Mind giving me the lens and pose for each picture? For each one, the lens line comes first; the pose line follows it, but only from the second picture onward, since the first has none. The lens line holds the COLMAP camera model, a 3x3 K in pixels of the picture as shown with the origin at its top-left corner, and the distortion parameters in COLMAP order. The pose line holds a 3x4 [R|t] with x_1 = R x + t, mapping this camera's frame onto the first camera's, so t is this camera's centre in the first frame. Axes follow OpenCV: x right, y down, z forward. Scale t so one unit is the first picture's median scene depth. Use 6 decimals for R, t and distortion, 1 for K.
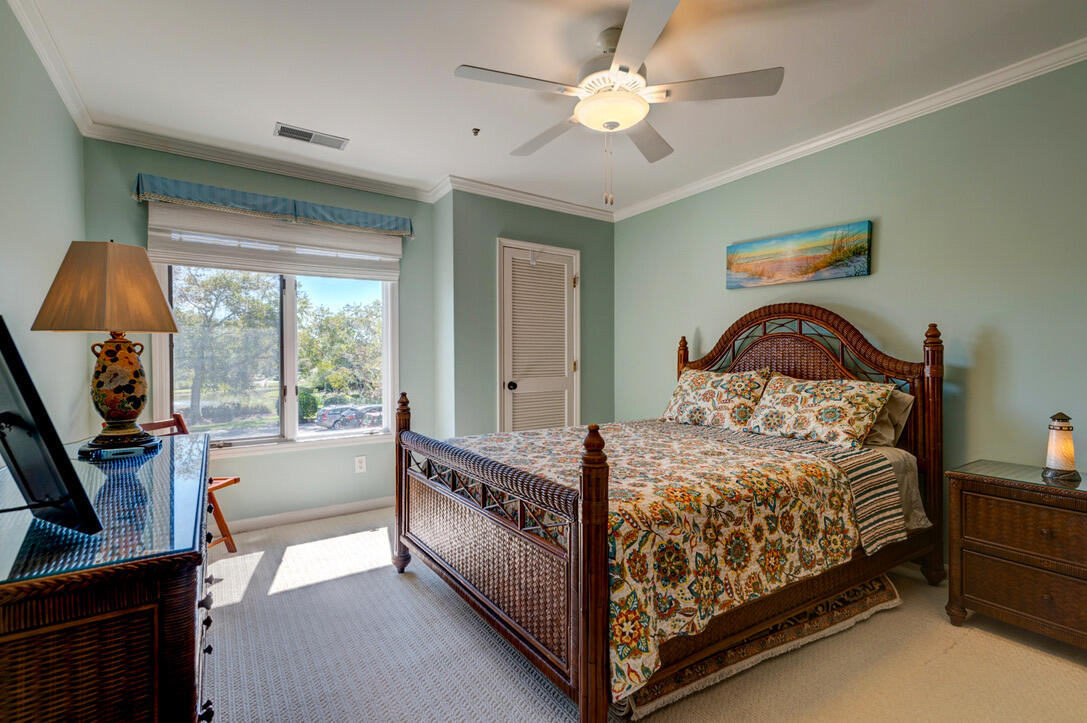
lens RADIAL K [[478.7, 0, 543.5], [0, 478.7, 361.5], [0, 0, 1]] dist [0.000828, 0.000052]
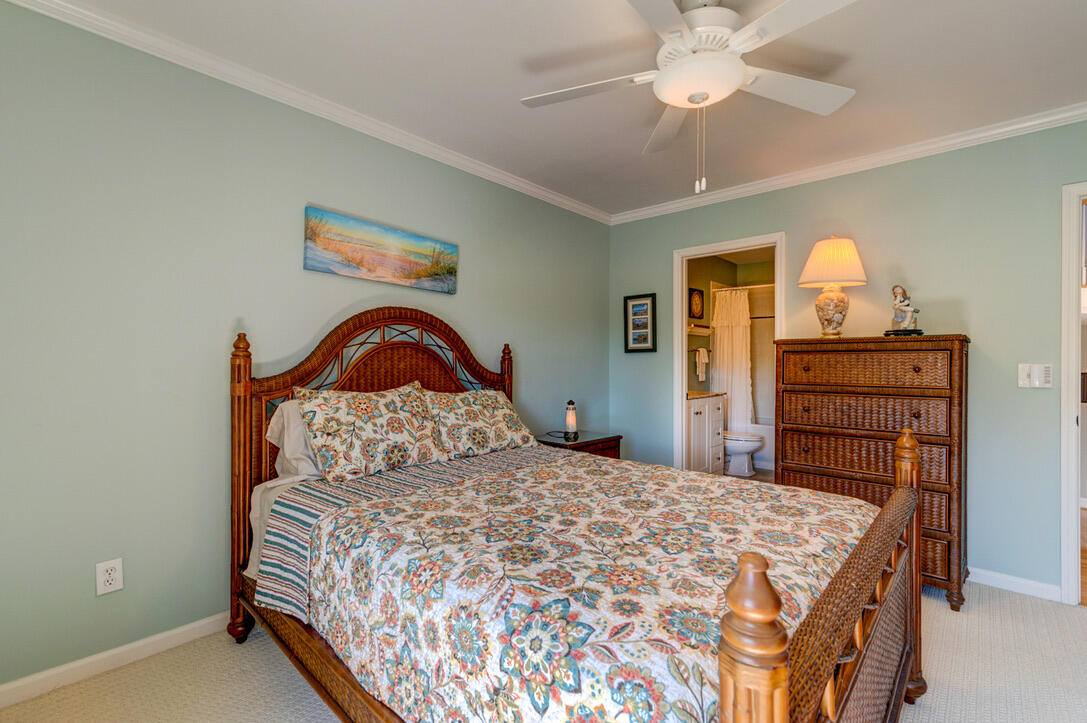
lens RADIAL K [[478.7, 0, 543.5], [0, 478.7, 361.5], [0, 0, 1]] dist [0.000828, 0.000052]
pose [[-0.224567, 0.002040, 0.974457, -0.404133], [0.001139, 0.999998, -0.001831, -0.021589], [-0.974458, 0.000699, -0.224569, 0.953236]]
